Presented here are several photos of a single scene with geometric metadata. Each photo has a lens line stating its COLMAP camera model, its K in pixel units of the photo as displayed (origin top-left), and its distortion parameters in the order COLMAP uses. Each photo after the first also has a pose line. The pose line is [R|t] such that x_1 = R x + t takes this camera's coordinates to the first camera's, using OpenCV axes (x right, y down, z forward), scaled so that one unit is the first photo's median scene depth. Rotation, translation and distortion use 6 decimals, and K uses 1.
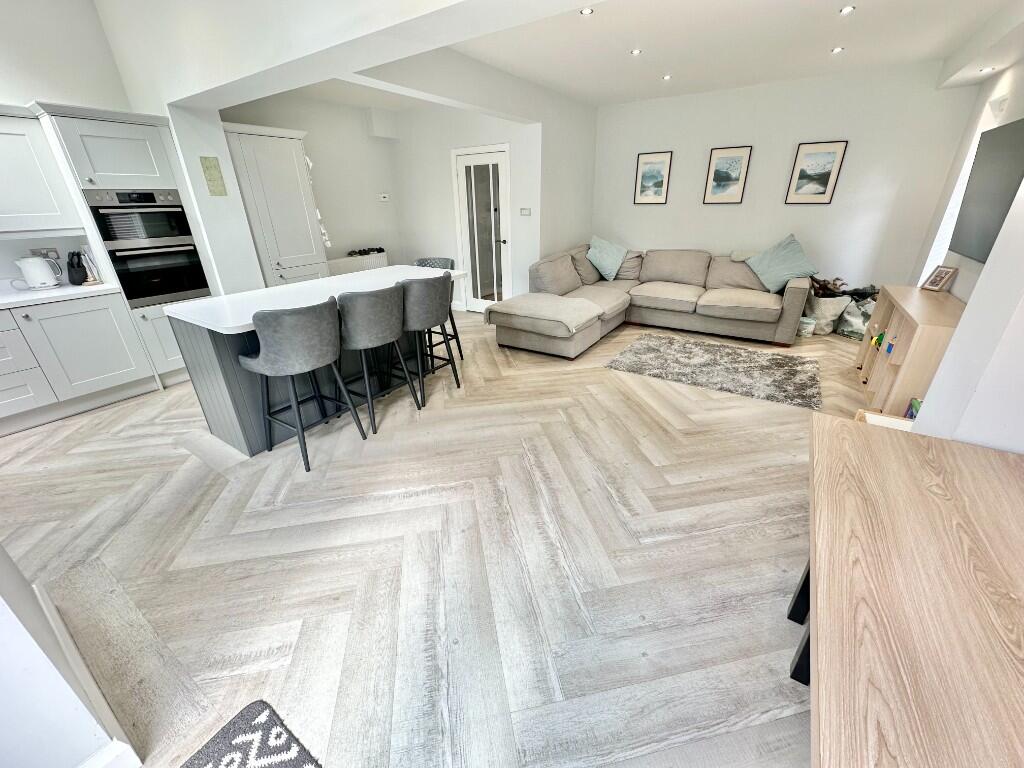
lens RADIAL K [[408.9, 0, 511.8], [0, 408.9, 385.8], [0, 0, 1]] dist [-0.002398, -0.000594]
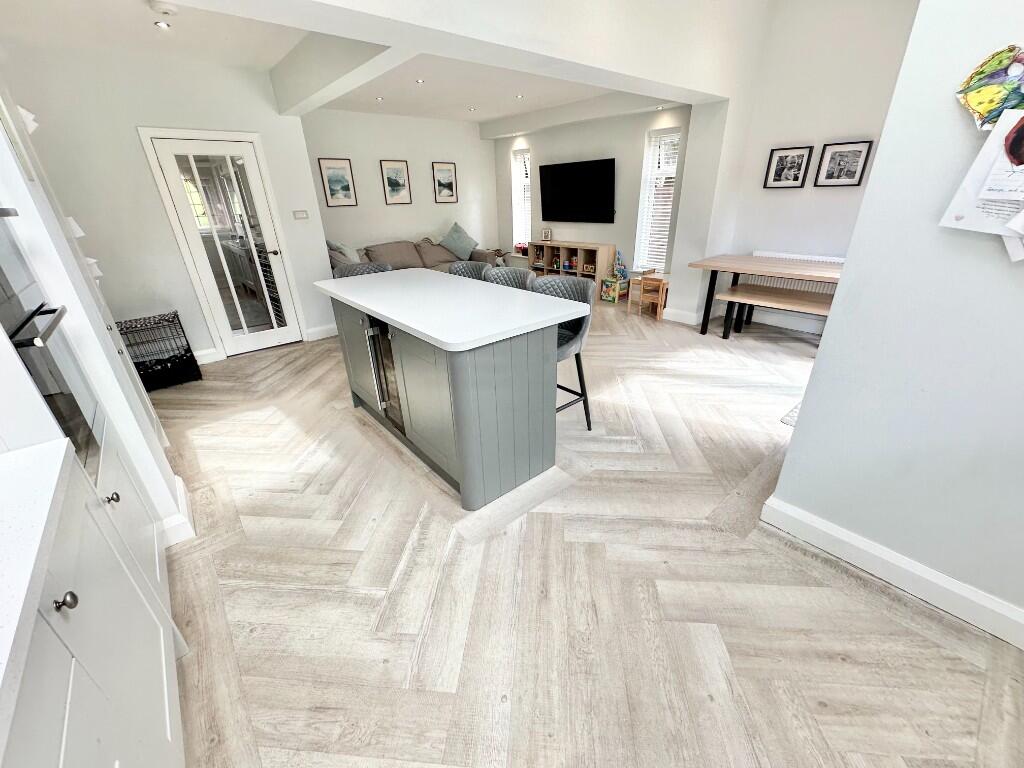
lens RADIAL K [[408.9, 0, 513.9], [0, 408.9, 384.2], [0, 0, 1]] dist [-0.002398, -0.000594]
pose [[0.276940, -0.395223, 0.875844, -0.798562], [0.420945, 0.869277, 0.259158, -0.149321], [-0.863776, 0.296911, 0.407105, 0.368748]]
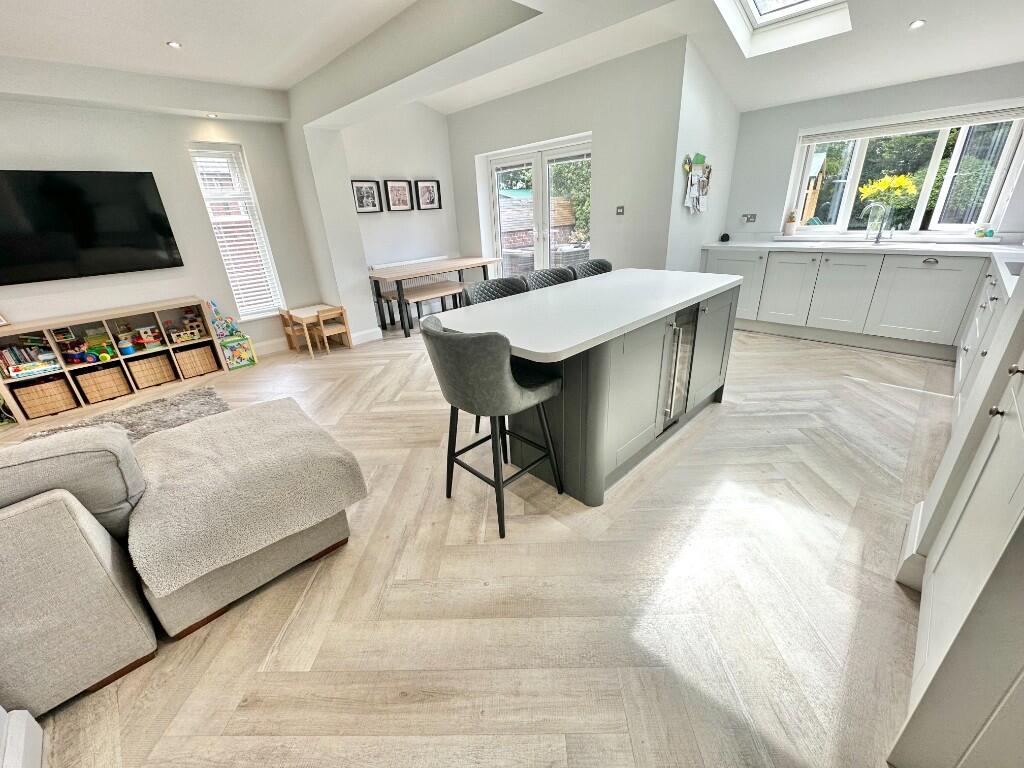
lens RADIAL K [[408.9, 0, 511.5], [0, 408.9, 386.5], [0, 0, 1]] dist [-0.002398, -0.000594]
pose [[-0.974778, -0.019945, 0.222284, -0.284558], [0.152129, 0.669365, 0.727191, -0.477167], [-0.163293, 0.742666, -0.649448, 1.108046]]
